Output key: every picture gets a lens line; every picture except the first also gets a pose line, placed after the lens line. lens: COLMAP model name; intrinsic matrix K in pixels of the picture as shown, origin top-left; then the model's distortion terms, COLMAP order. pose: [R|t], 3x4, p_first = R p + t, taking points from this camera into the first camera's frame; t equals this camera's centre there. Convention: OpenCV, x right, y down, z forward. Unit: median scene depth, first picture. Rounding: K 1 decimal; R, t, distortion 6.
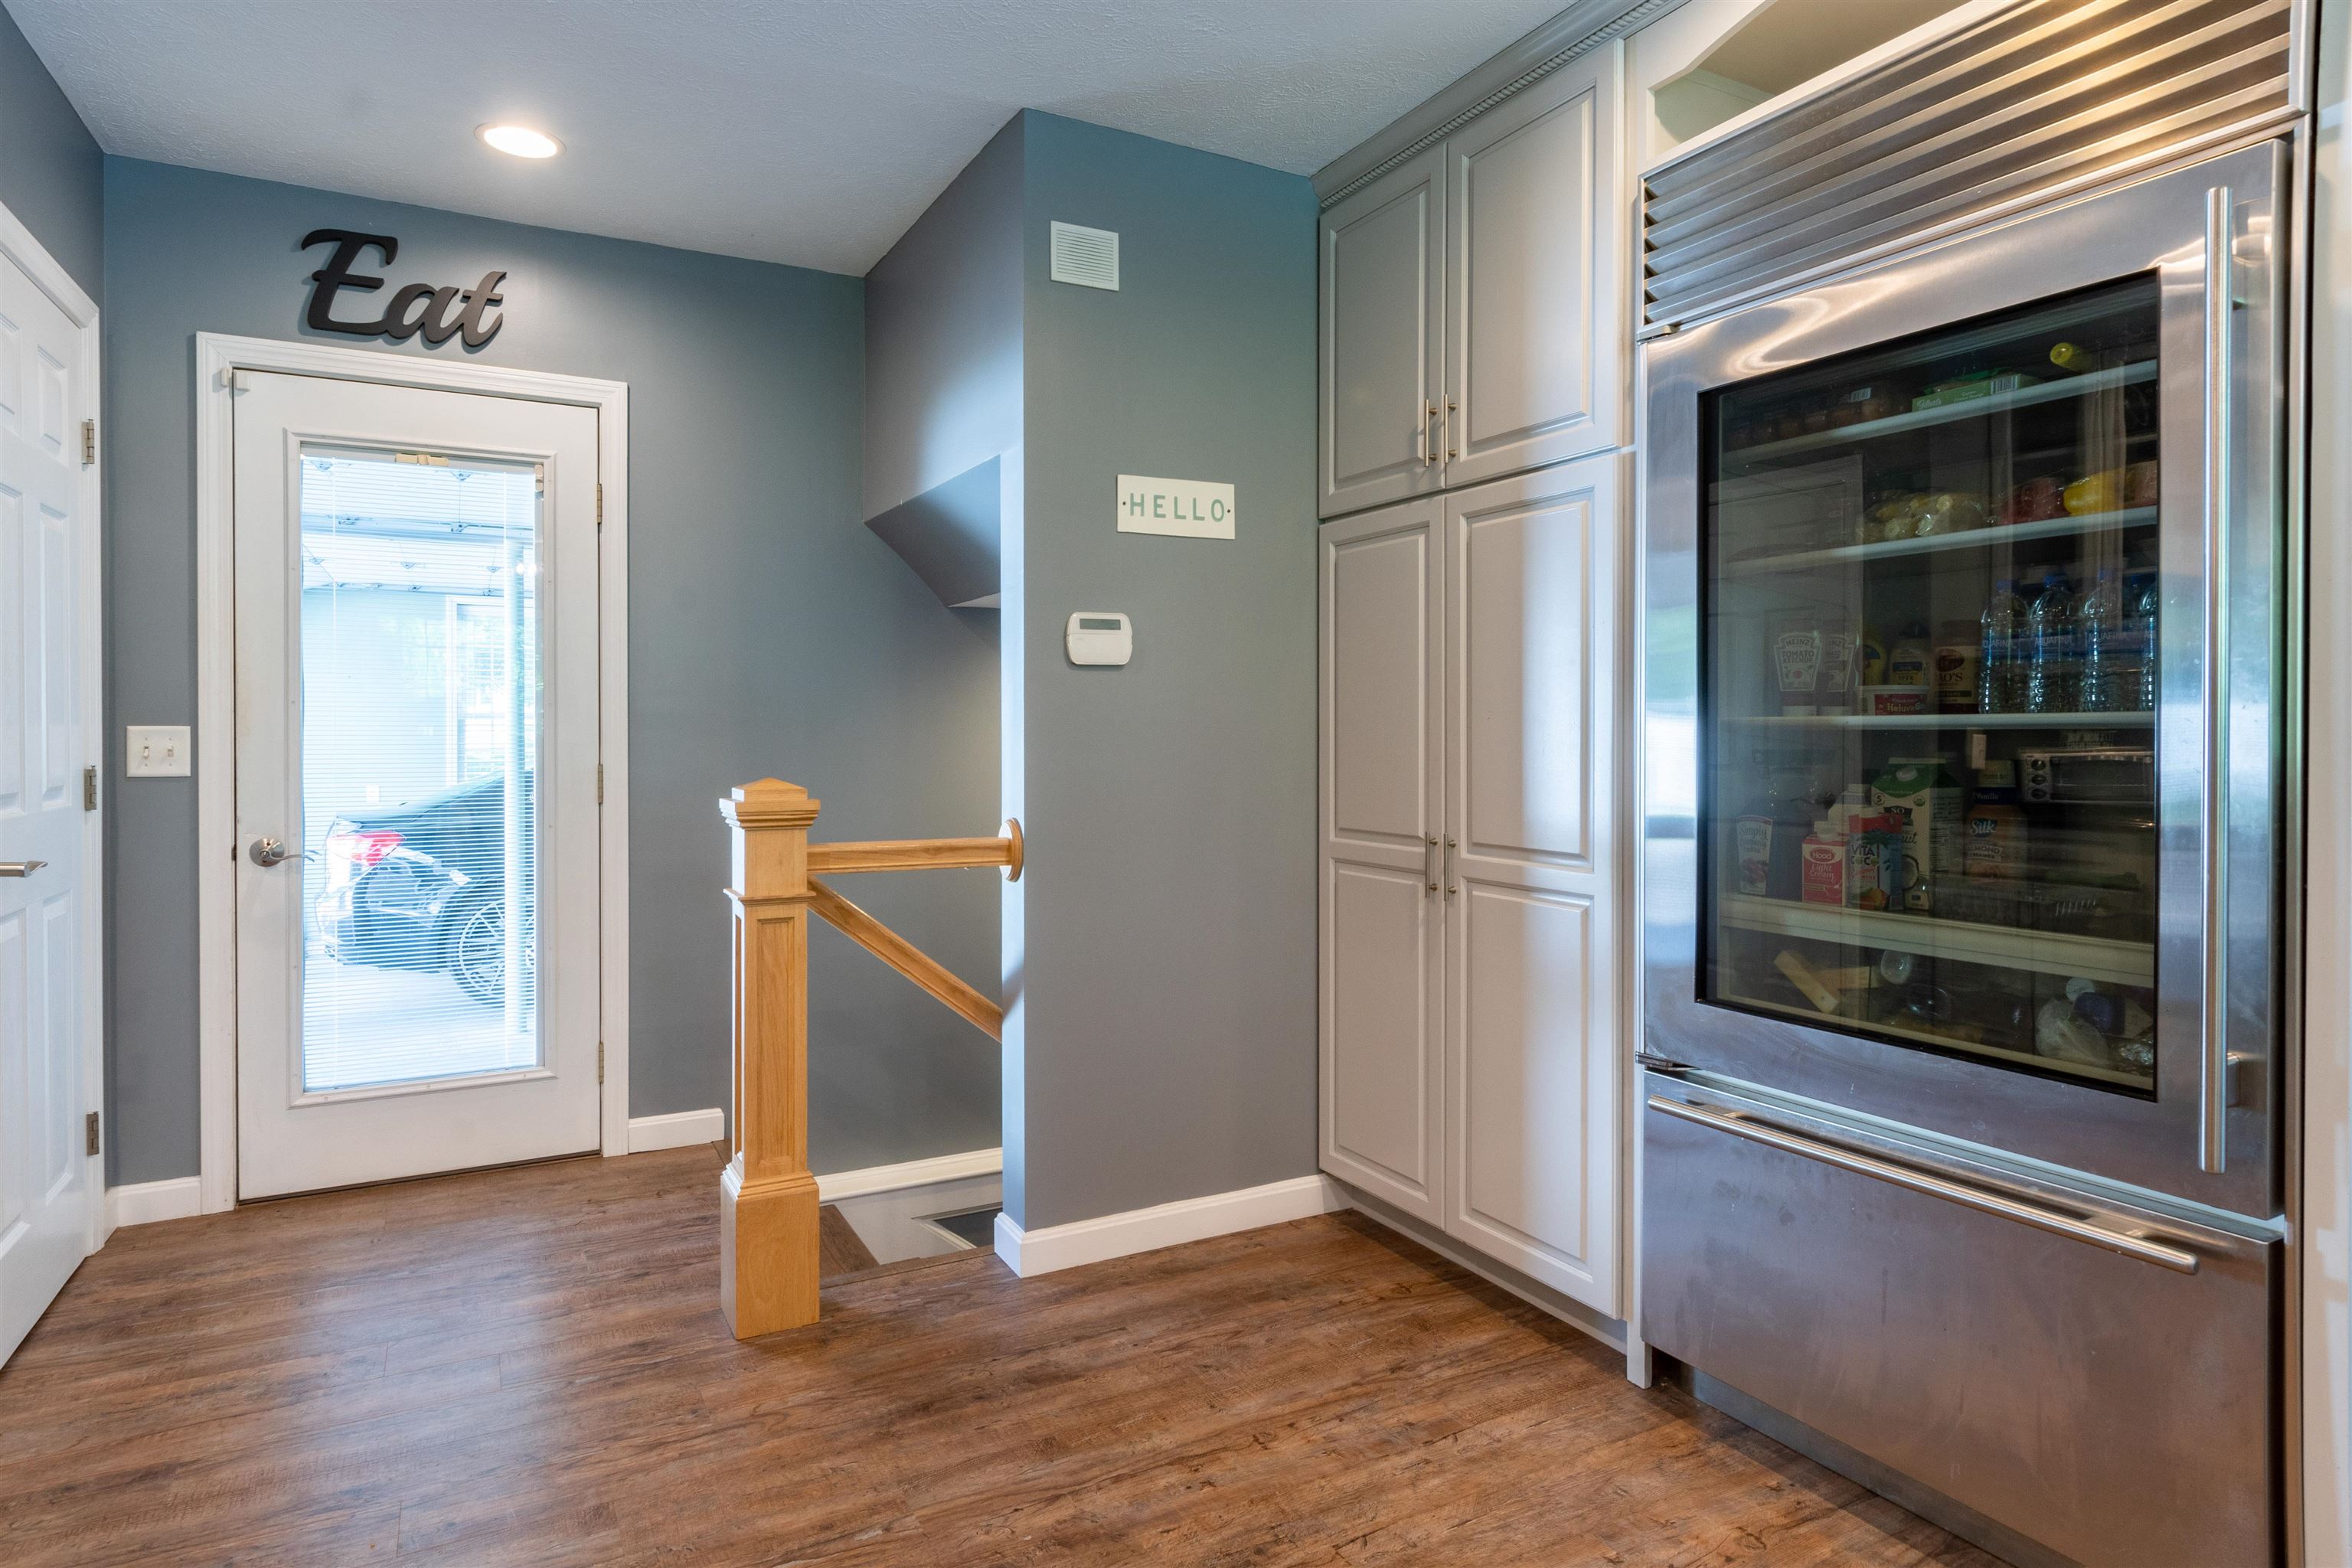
lens RADIAL K [[1271.1, 0, 1176.2], [0, 1271.1, 751.8], [0, 0, 1]] dist [0.000521, -0.001987]
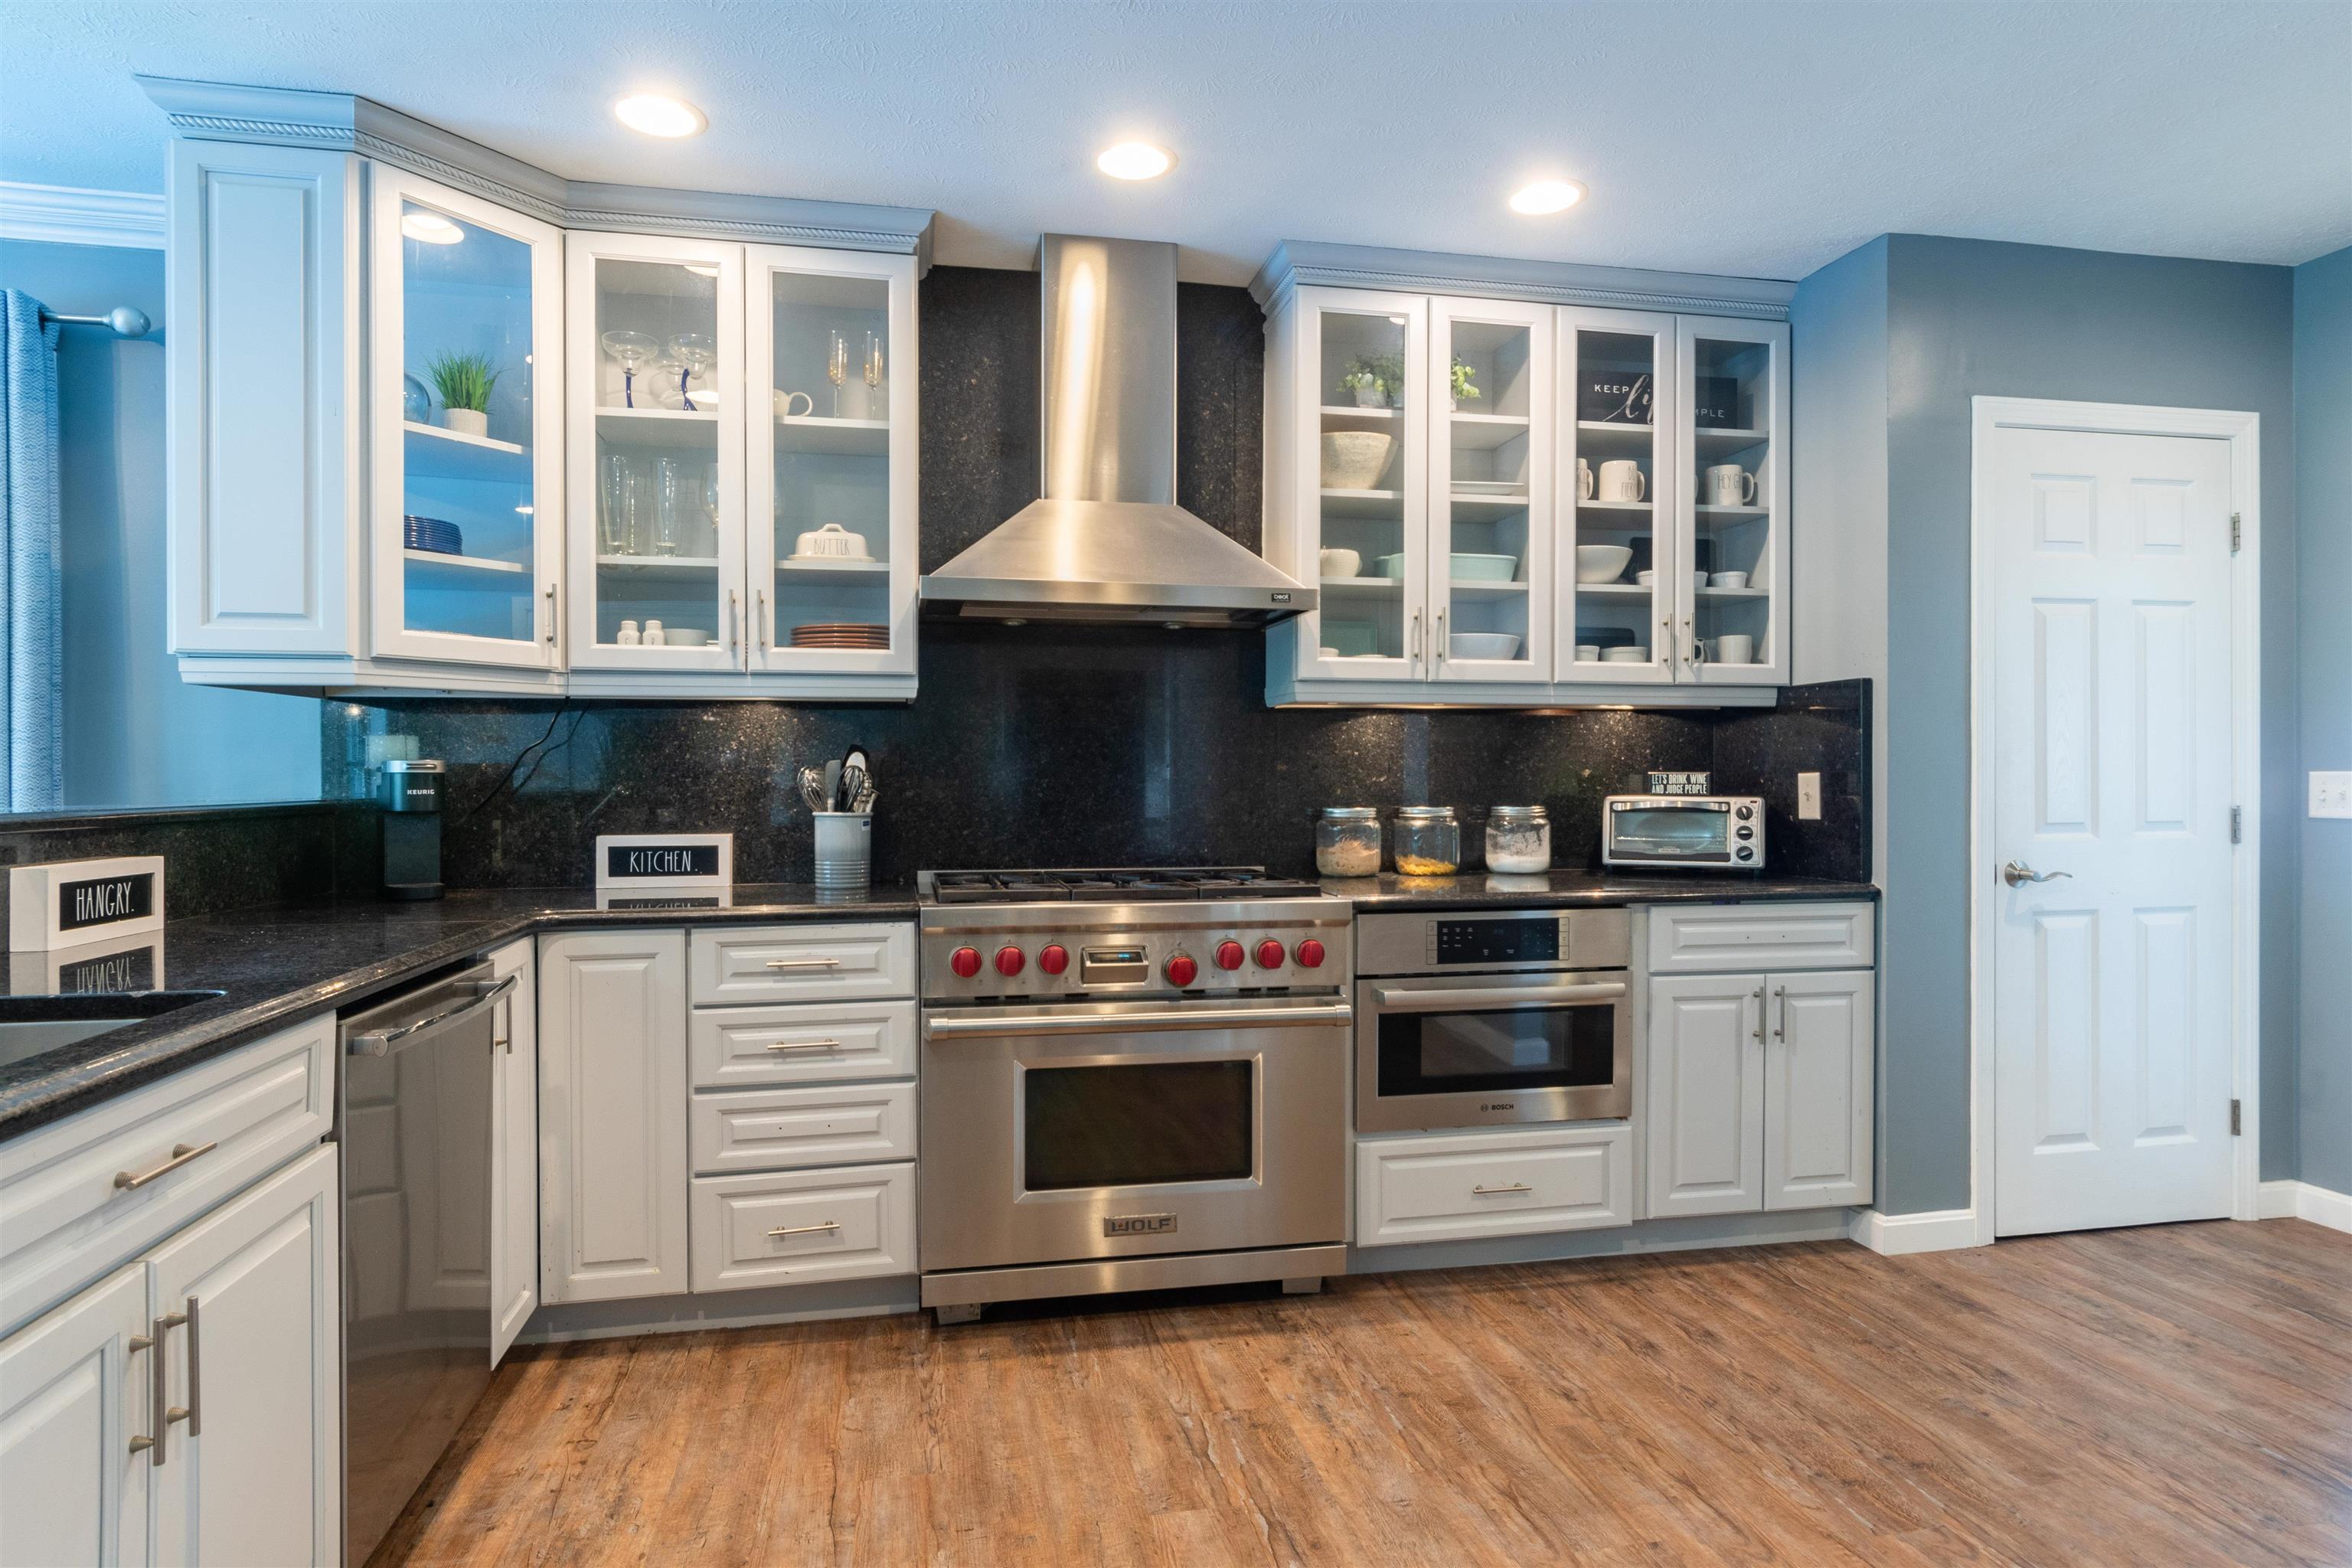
lens RADIAL K [[1271.1, 0, 1180.4], [0, 1271.1, 794.5], [0, 0, 1]] dist [0.000521, -0.001987]
pose [[-0.285314, 0.008723, -0.958394, 0.501932], [-0.009446, 0.999884, 0.011912, -0.004229], [0.958388, 0.012452, -0.285199, 0.350992]]
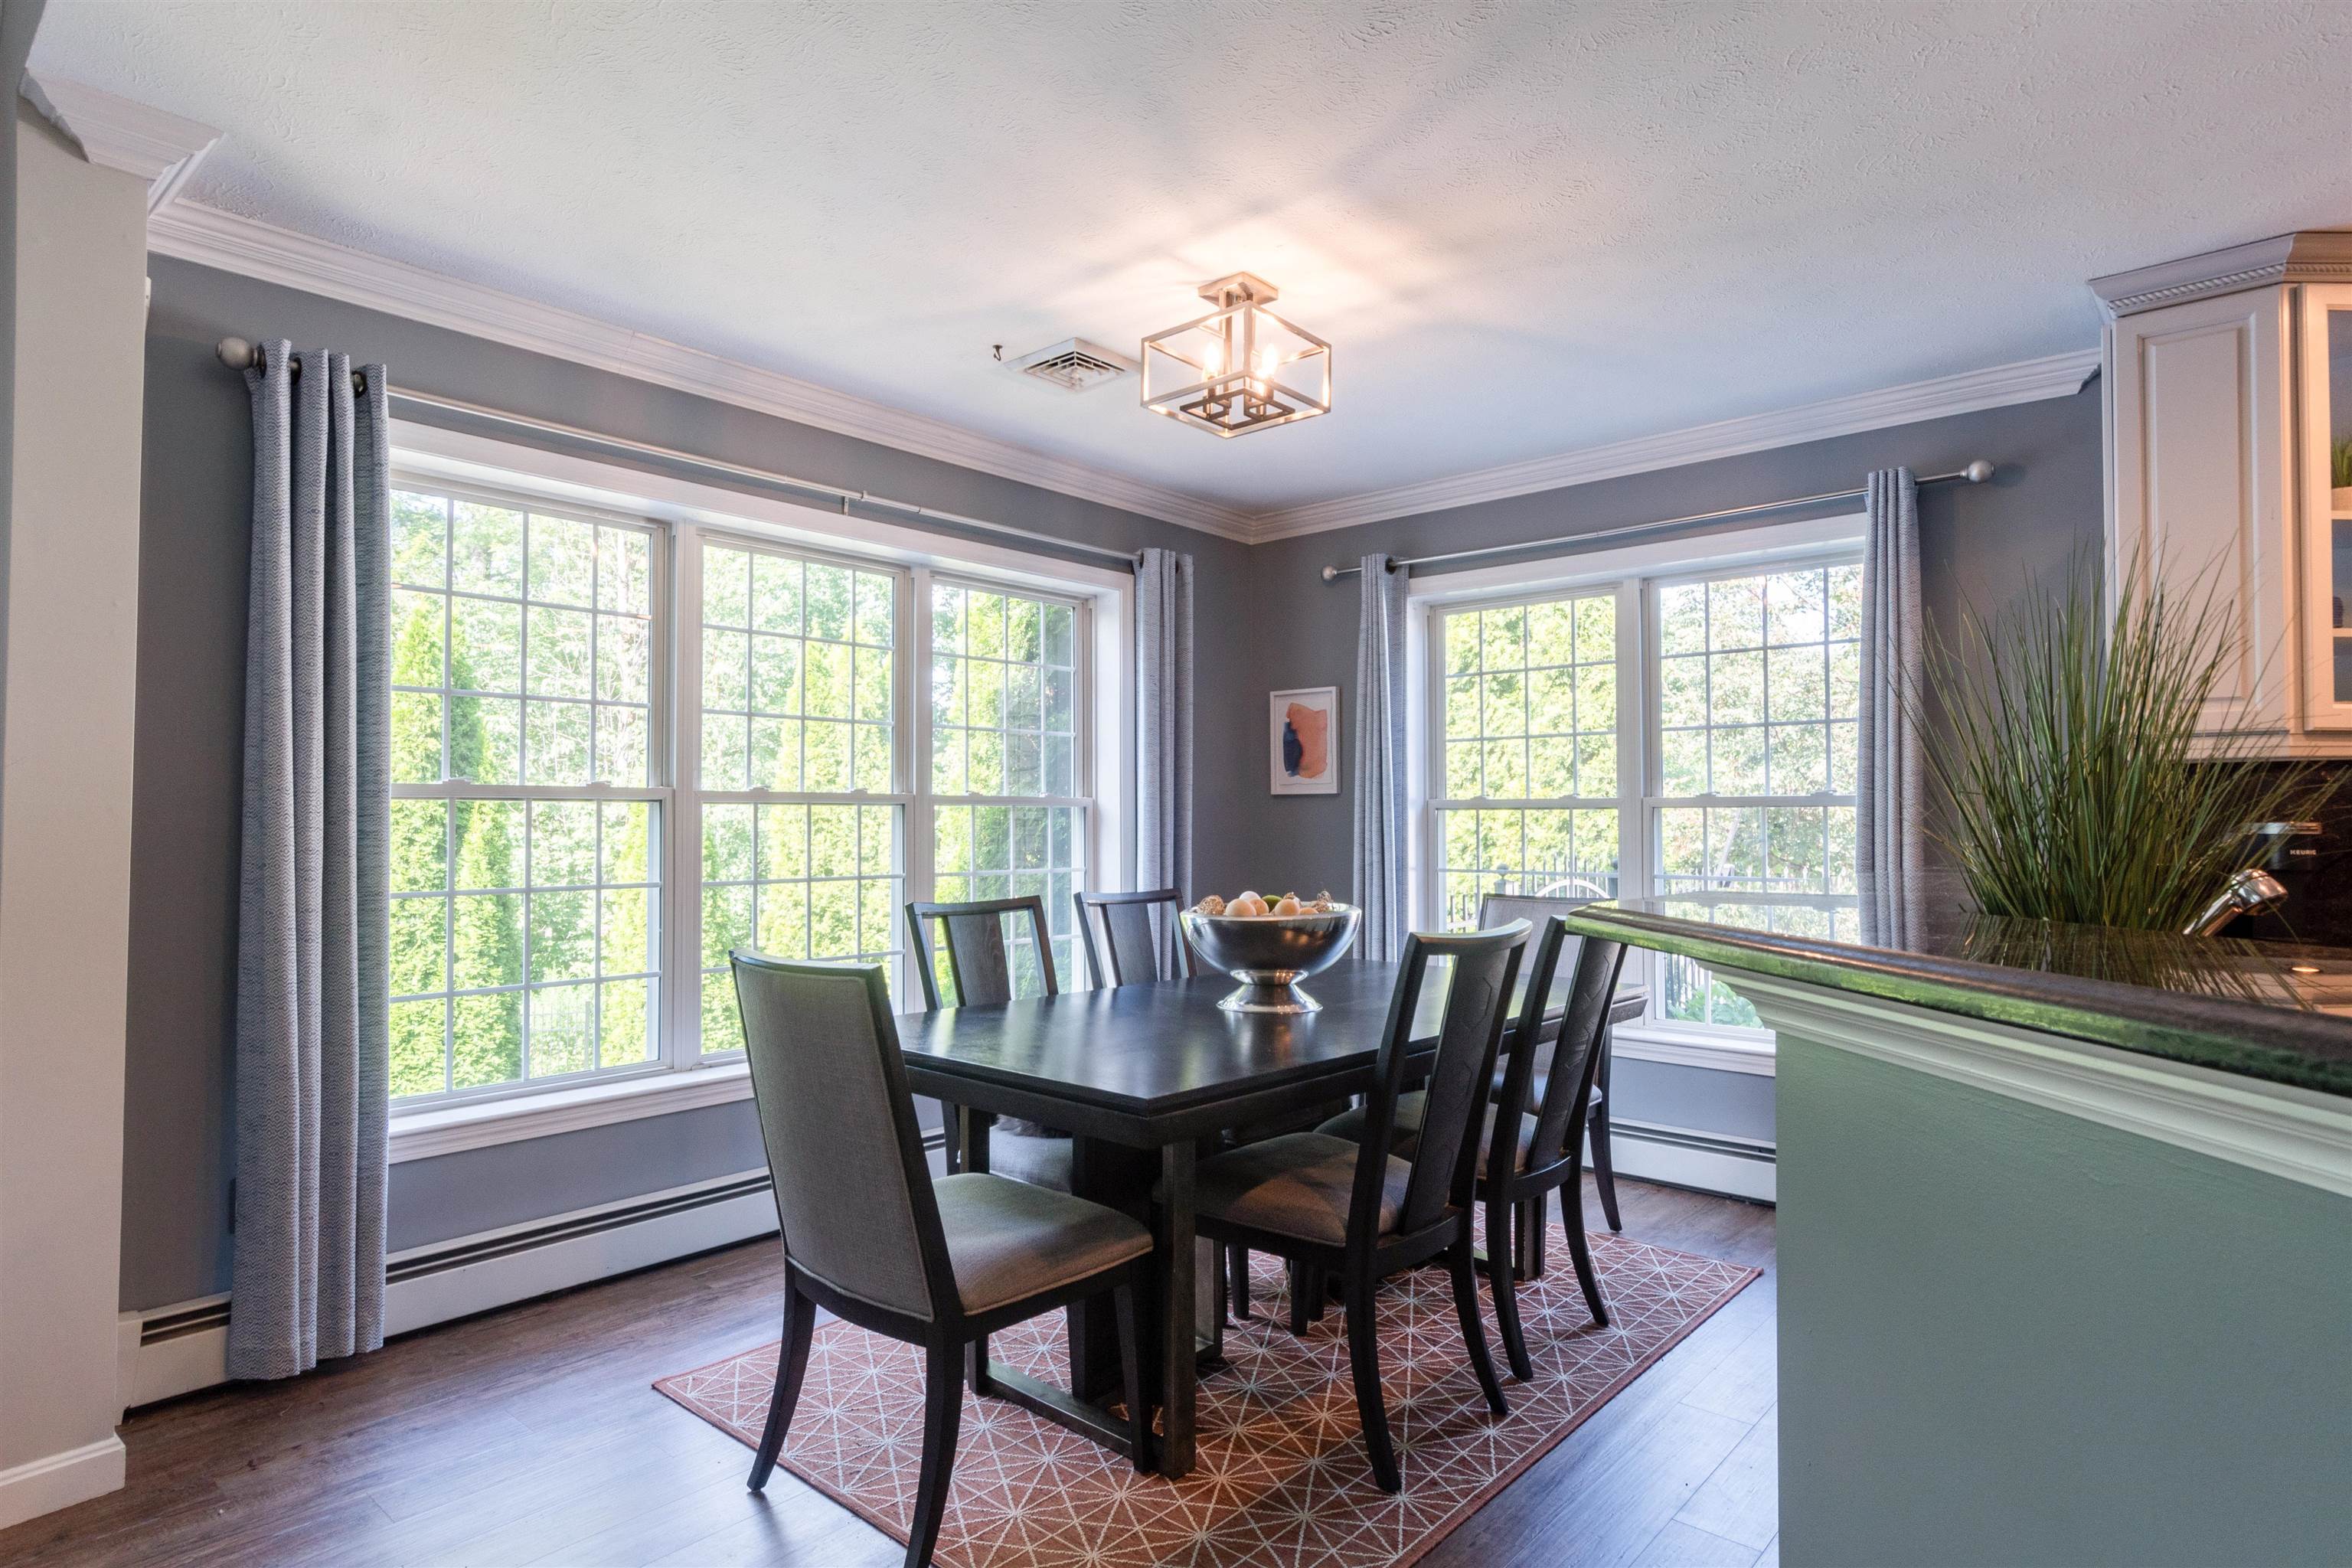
lens RADIAL K [[1271.1, 0, 1173.0], [0, 1271.1, 786.5], [0, 0, 1]] dist [0.000521, -0.001987]
pose [[-0.938024, -0.011896, -0.346366, 0.920680], [-0.007813, 0.999883, -0.013180, -0.020377], [0.346482, -0.009657, -0.938007, 0.185140]]
